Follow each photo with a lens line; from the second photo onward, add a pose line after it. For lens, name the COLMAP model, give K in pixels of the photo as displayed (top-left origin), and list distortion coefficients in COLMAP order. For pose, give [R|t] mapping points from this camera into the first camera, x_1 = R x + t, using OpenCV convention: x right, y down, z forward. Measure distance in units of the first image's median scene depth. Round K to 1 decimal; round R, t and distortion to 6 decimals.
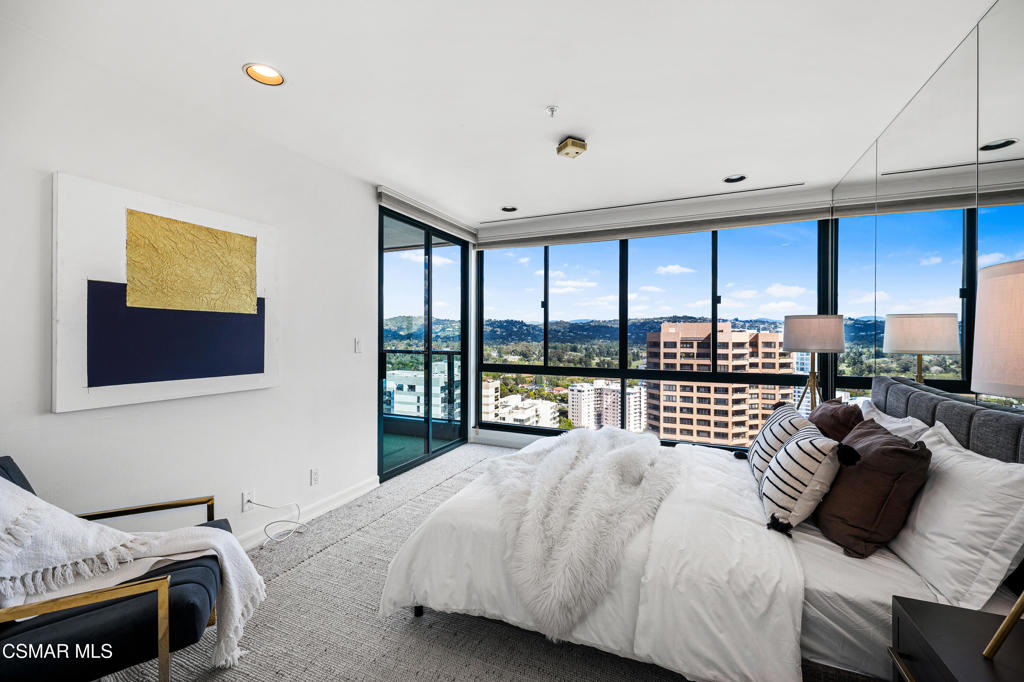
lens RADIAL K [[421.4, 0, 520.4], [0, 421.4, 340.3], [0, 0, 1]] dist [0.004269, 0.001075]
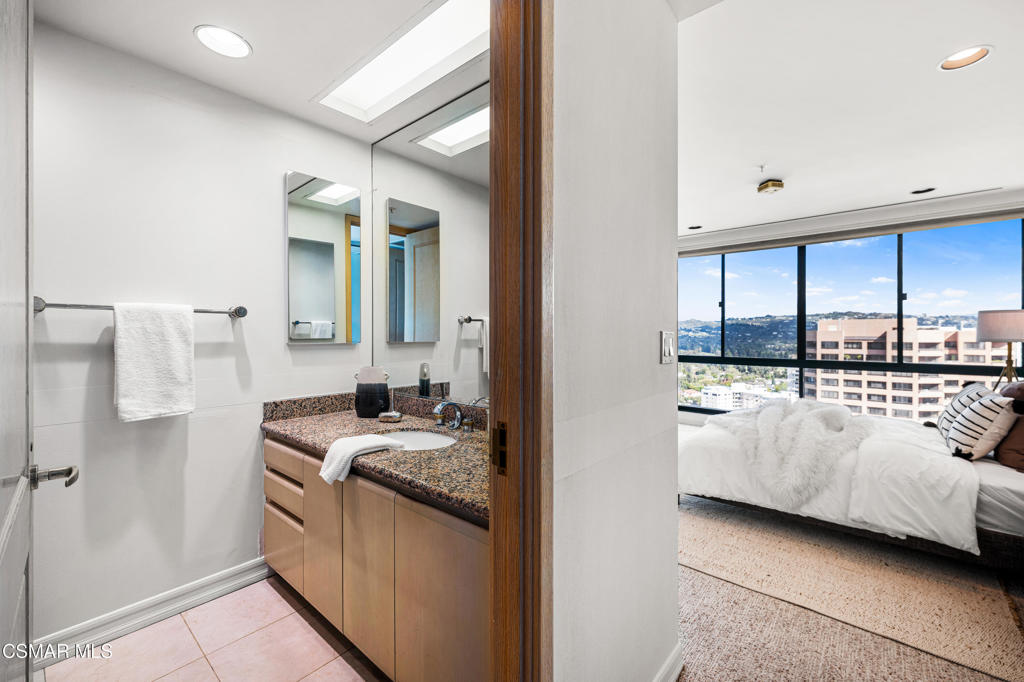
lens RADIAL K [[421.4, 0, 519.2], [0, 421.4, 336.3], [0, 0, 1]] dist [0.004269, 0.001075]
pose [[0.958078, 0.000865, -0.286506, -0.261178], [-0.003046, 0.999970, -0.007166, 0.025334], [0.286491, 0.007738, 0.958052, -0.508045]]
